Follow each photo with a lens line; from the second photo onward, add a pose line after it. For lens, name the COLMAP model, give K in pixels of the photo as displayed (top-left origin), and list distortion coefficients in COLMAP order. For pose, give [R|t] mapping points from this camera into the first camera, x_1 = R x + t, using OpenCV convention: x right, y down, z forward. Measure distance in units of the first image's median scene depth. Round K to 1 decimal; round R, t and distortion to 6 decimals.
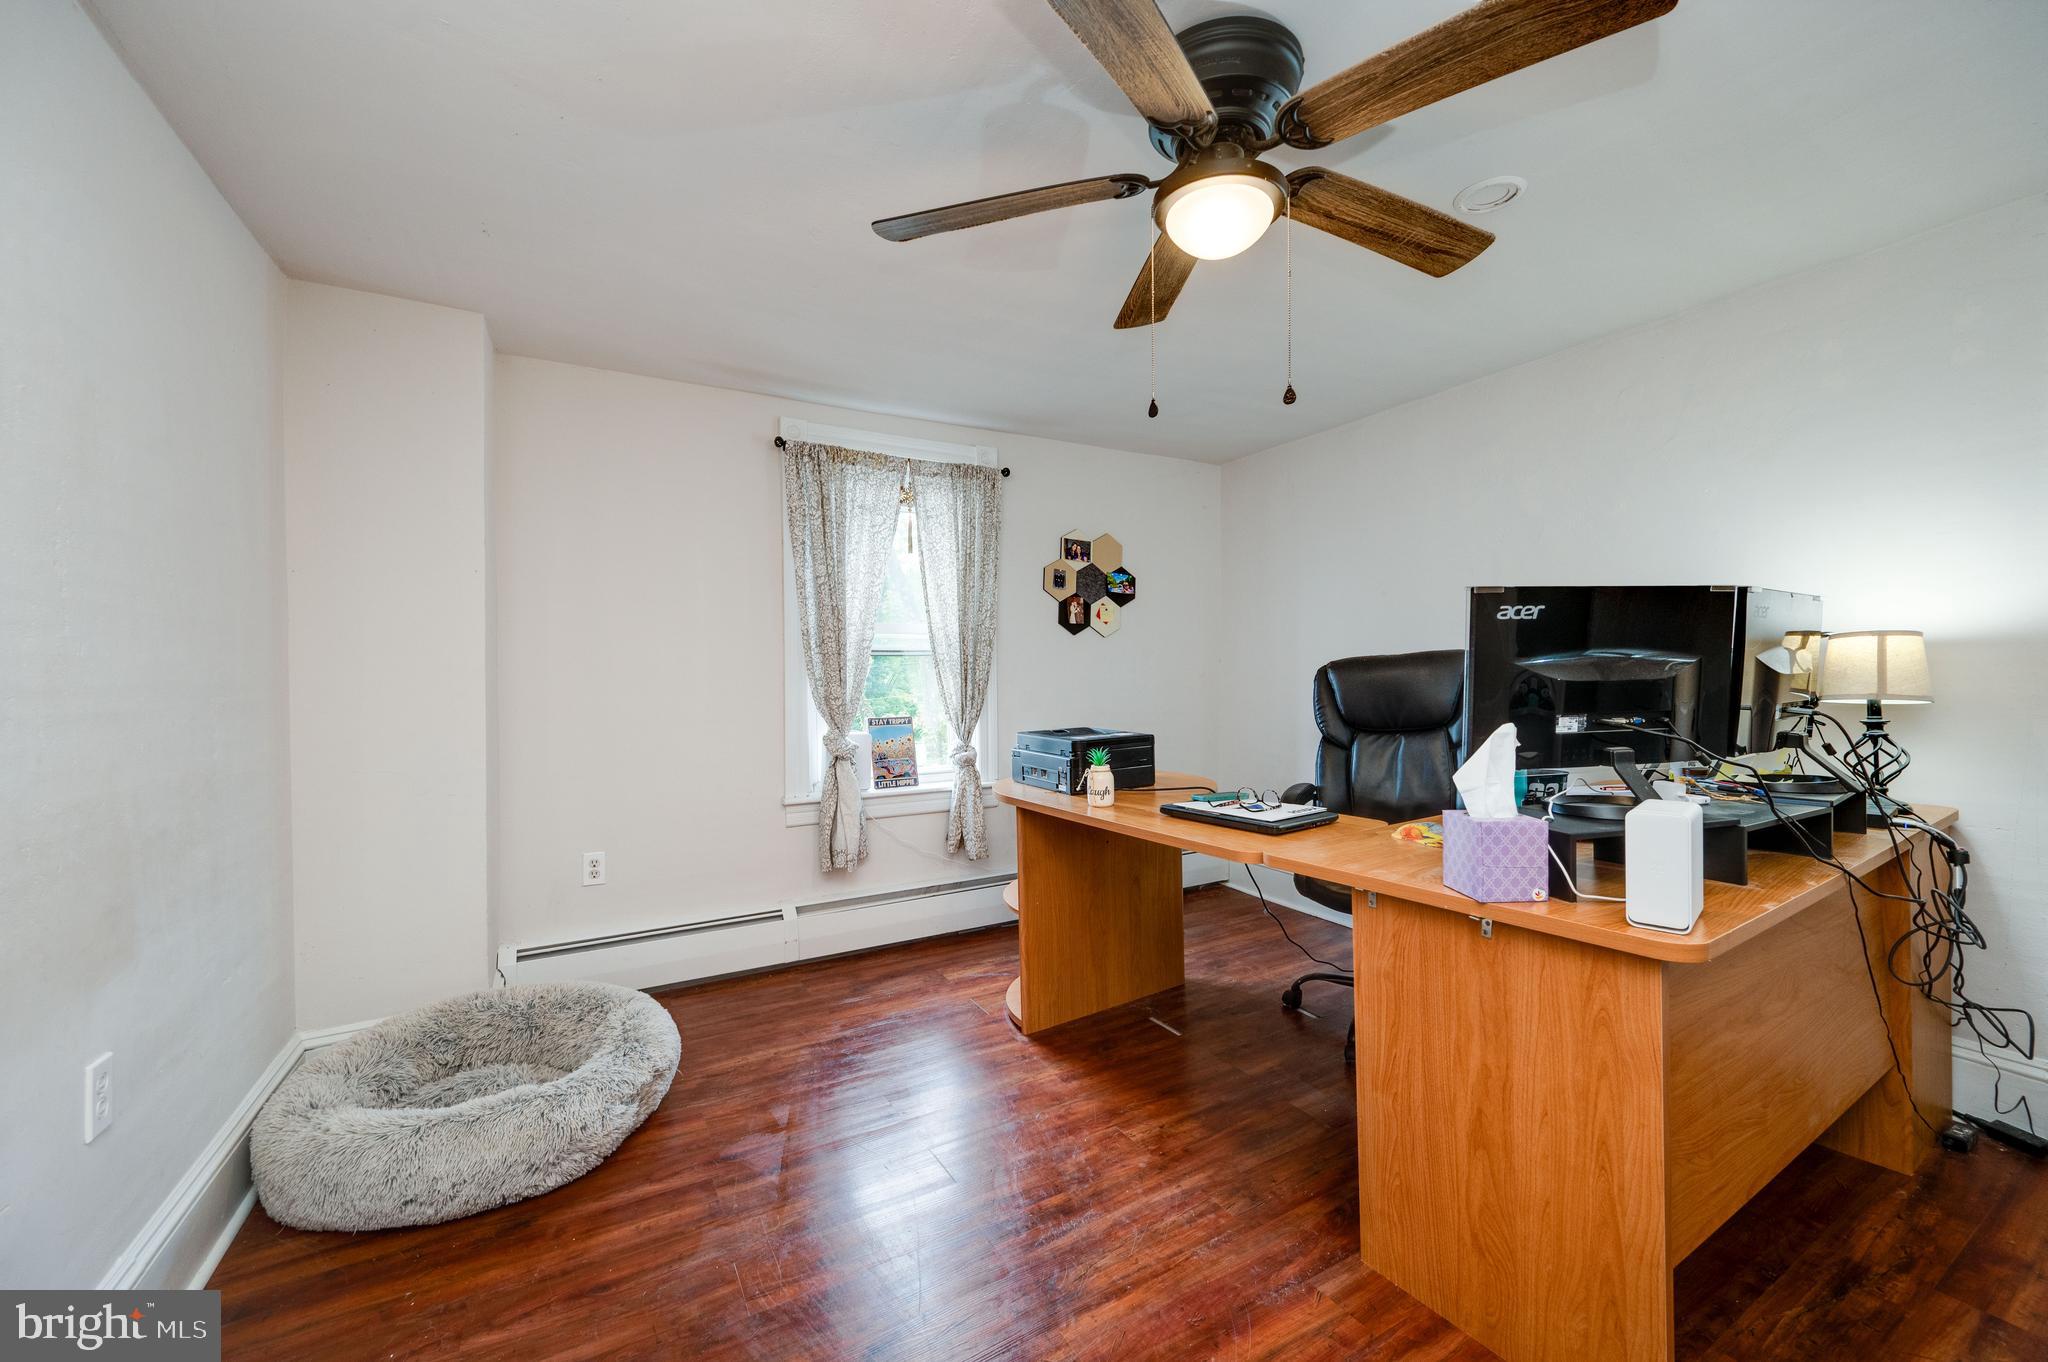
lens RADIAL K [[812.0, 0, 1024.1], [0, 812.0, 697.7], [0, 0, 1]] dist [-0.001807, -0.000199]
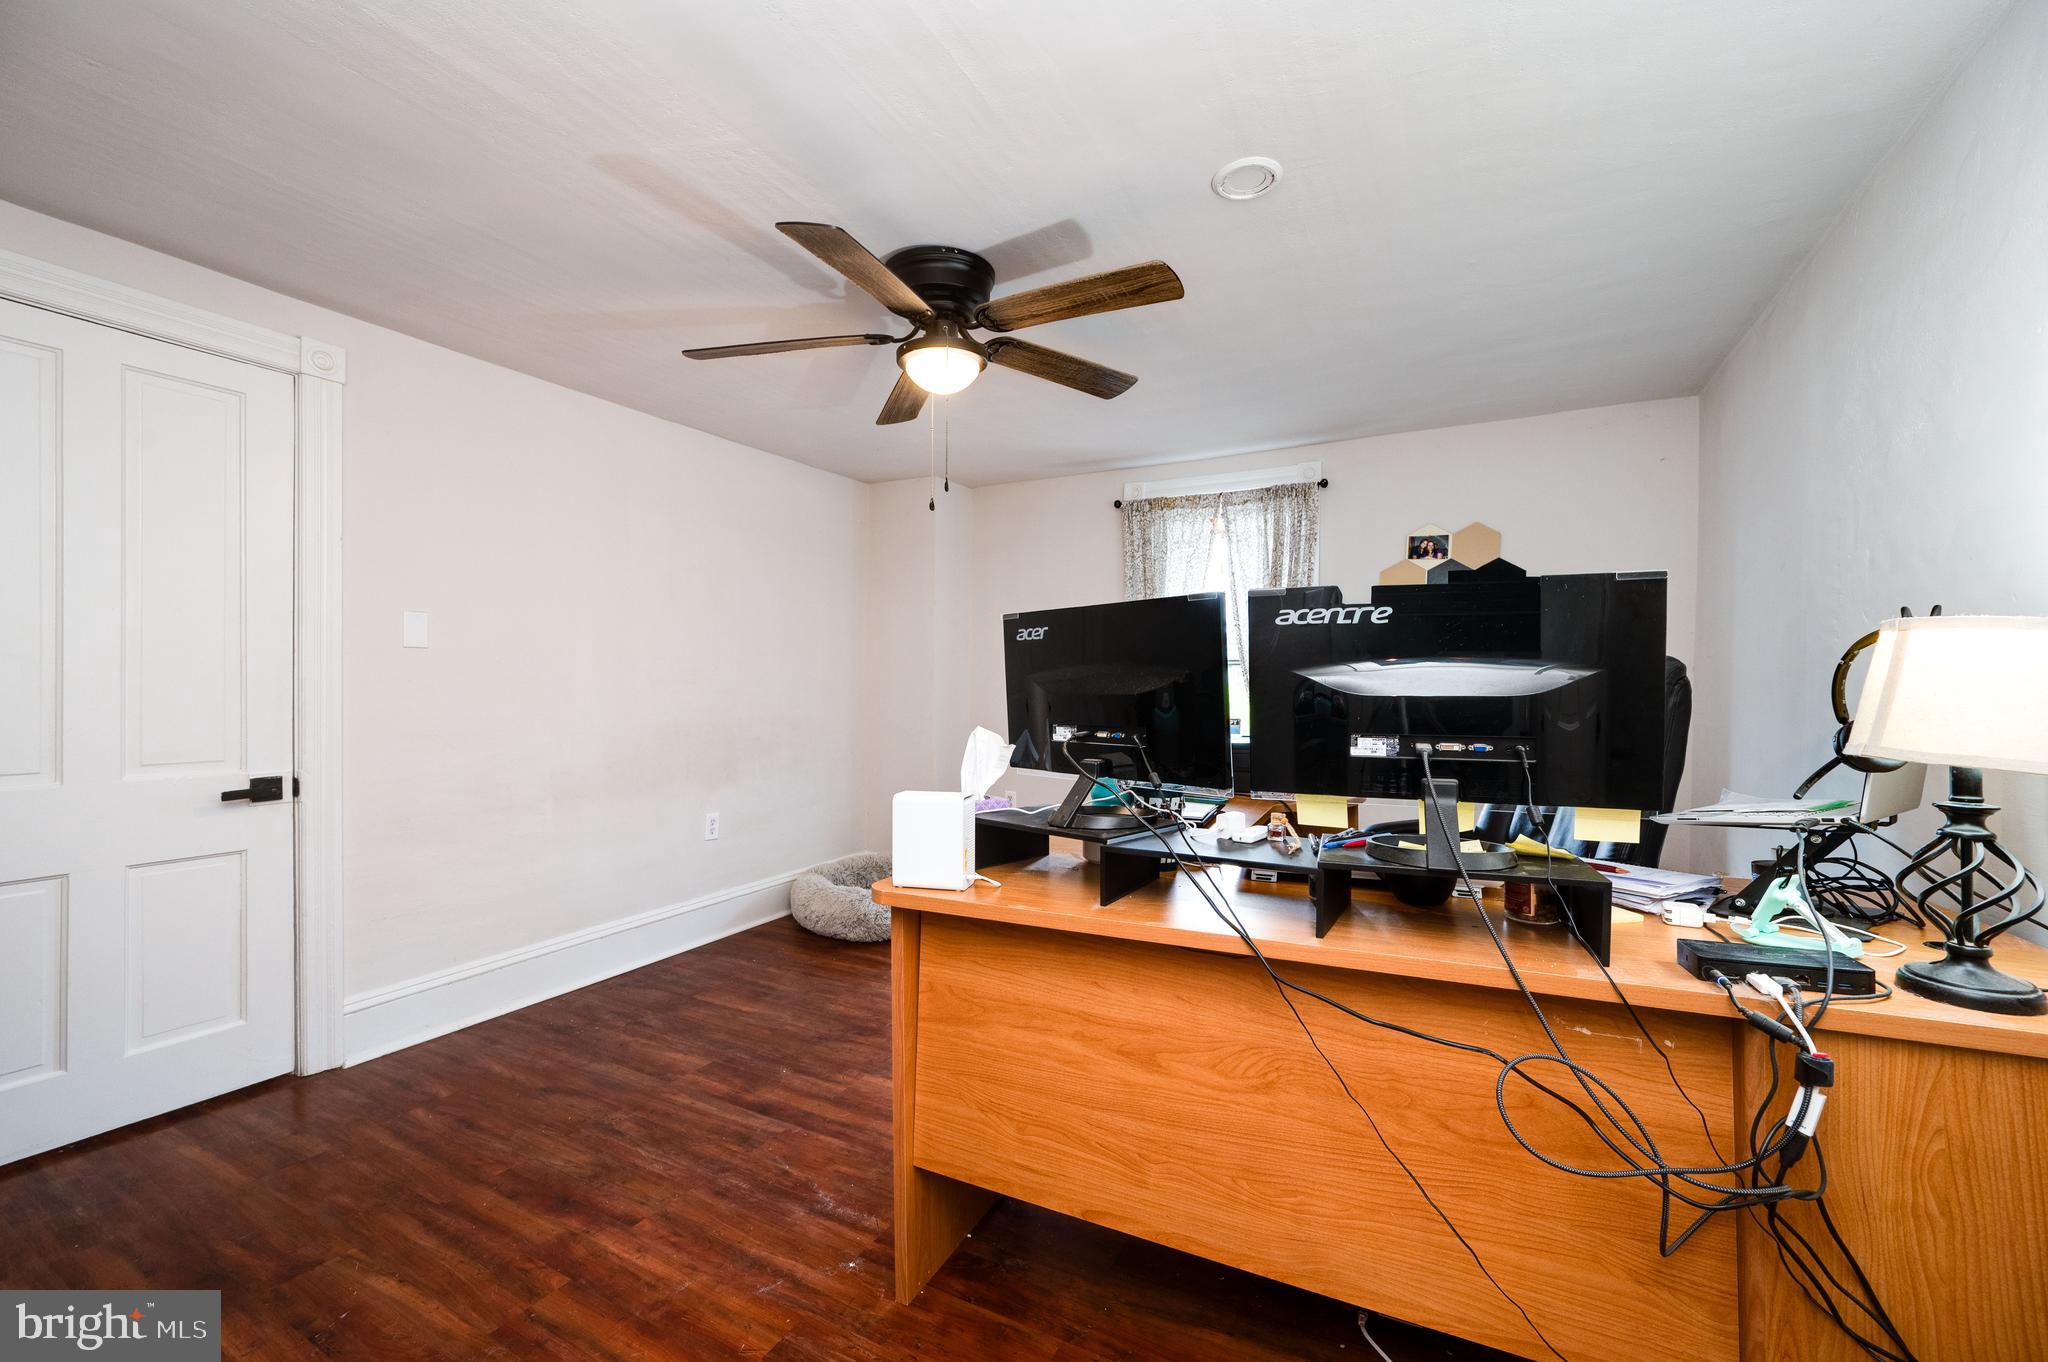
lens RADIAL K [[803.9, 0, 1034.5], [0, 803.9, 683.9], [0, 0, 1]] dist [-0.002102, -0.000425]
pose [[0.530736, 0.020773, -0.847282, 0.876767], [-0.039727, 0.999211, -0.000387, -0.015906], [0.846605, 0.033865, 0.531142, 0.226298]]
